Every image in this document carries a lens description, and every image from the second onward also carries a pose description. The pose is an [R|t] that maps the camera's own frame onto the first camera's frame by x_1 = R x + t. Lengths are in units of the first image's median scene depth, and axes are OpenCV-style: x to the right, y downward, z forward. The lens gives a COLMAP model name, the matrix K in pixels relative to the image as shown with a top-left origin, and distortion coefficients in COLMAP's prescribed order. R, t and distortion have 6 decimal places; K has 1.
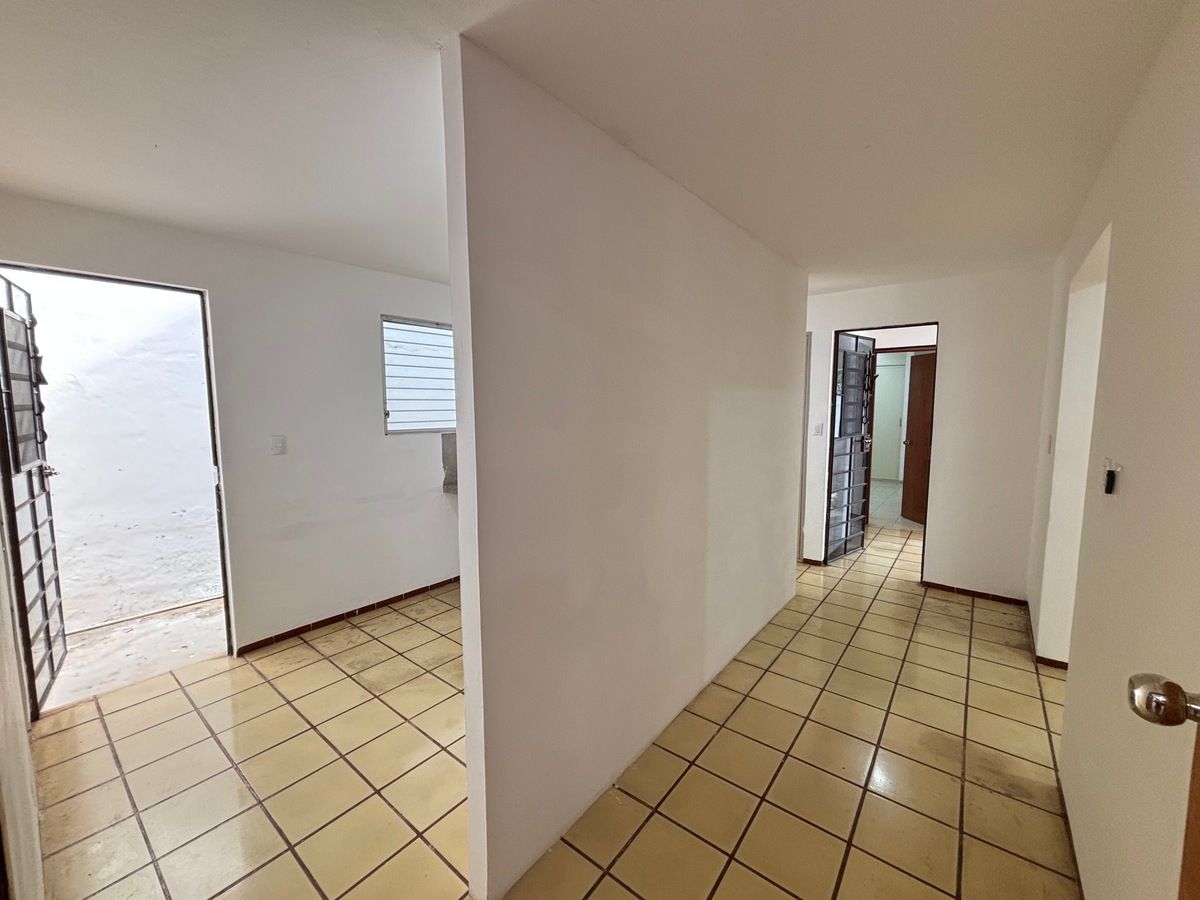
lens RADIAL K [[480.0, 0, 596.8], [0, 480.0, 454.7], [0, 0, 1]] dist [-0.000971, -0.000149]
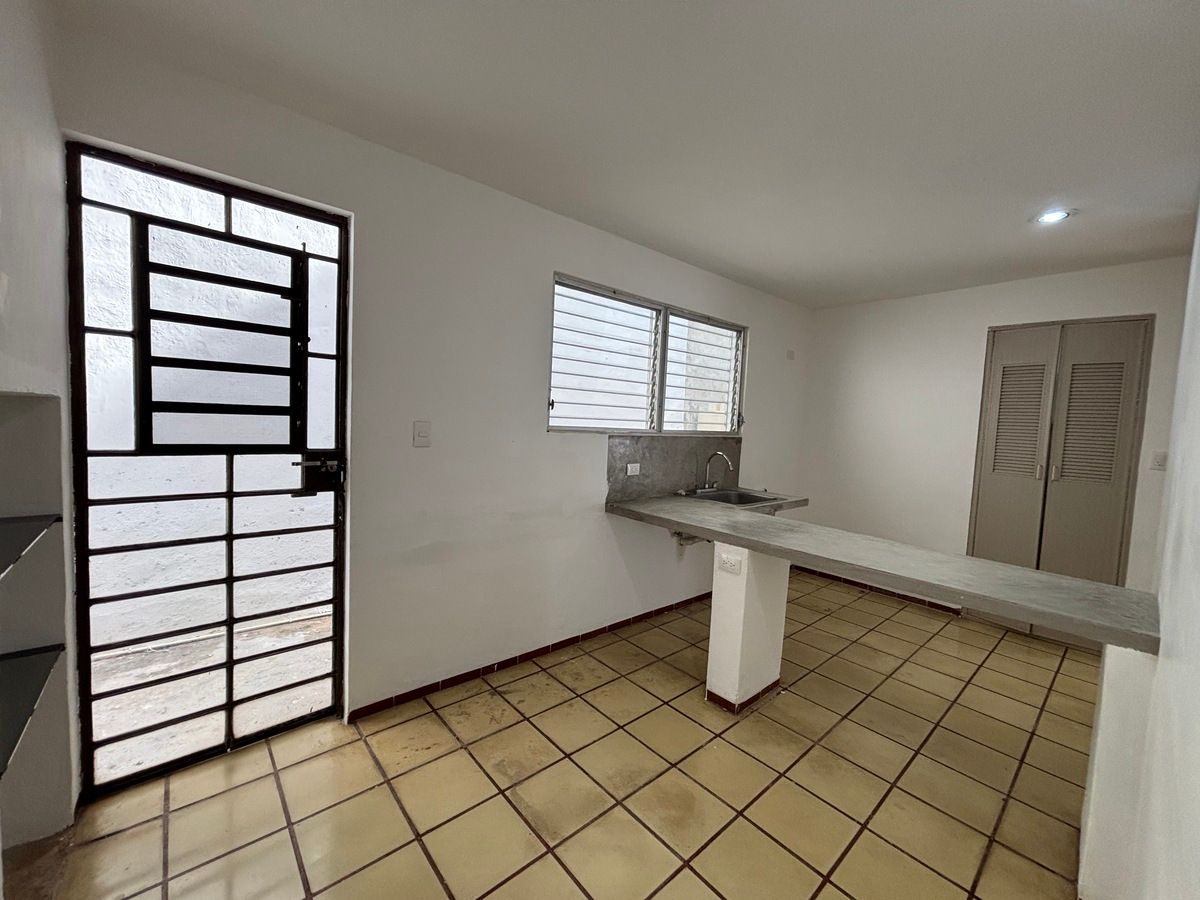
lens RADIAL K [[480.0, 0, 603.1], [0, 480.0, 445.9], [0, 0, 1]] dist [-0.000971, -0.000149]
pose [[0.984900, 0.056552, -0.163627, -0.233524], [-0.064673, 0.996903, -0.044734, 0.008548], [0.160591, 0.054641, 0.985508, 0.274772]]
